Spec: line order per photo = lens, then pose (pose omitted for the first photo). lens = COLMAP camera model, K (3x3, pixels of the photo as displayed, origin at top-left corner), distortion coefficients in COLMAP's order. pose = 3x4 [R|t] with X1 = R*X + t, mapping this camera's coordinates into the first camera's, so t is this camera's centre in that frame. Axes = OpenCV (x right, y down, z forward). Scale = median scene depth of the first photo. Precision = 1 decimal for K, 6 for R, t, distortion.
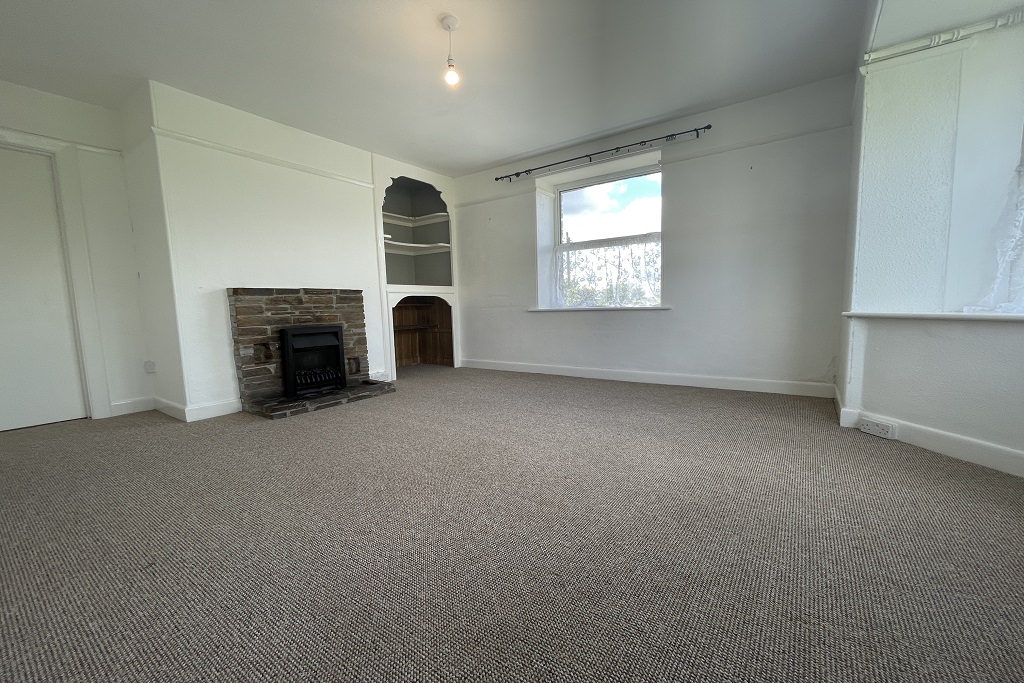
lens RADIAL K [[412.5, 0, 518.8], [0, 412.5, 340.5], [0, 0, 1]] dist [-0.010569, 0.004500]
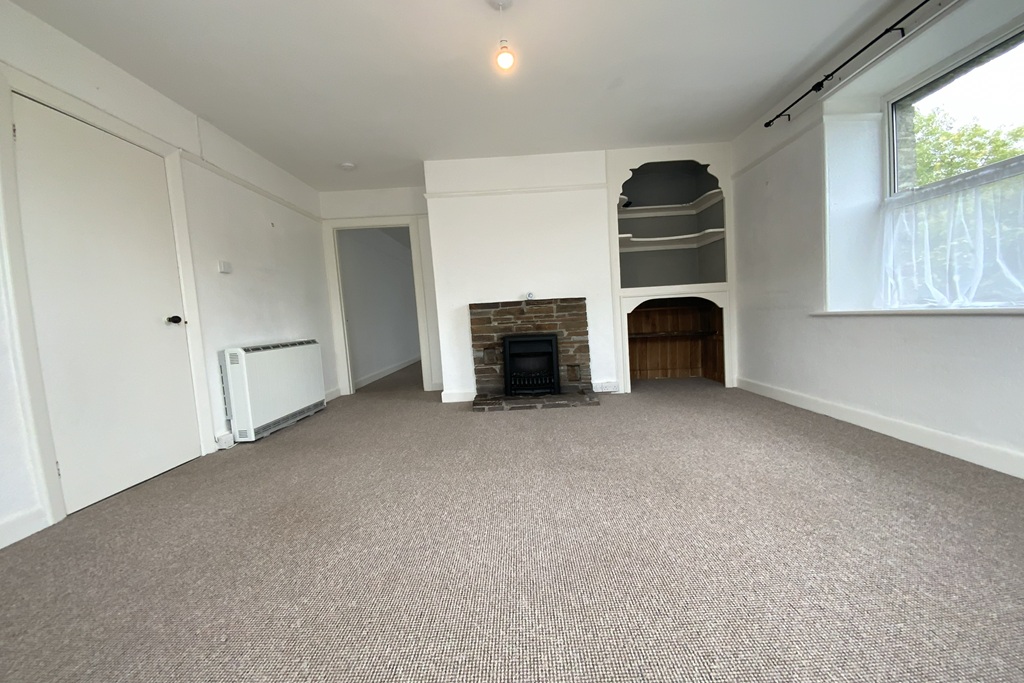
lens RADIAL K [[414.8, 0, 507.6], [0, 414.8, 348.1], [0, 0, 1]] dist [0.010719, -0.013784]
pose [[0.560506, 0.057959, -0.826120, 0.371796], [-0.031500, 0.998318, 0.048668, -0.047478], [0.827551, -0.001256, 0.561389, 0.313023]]
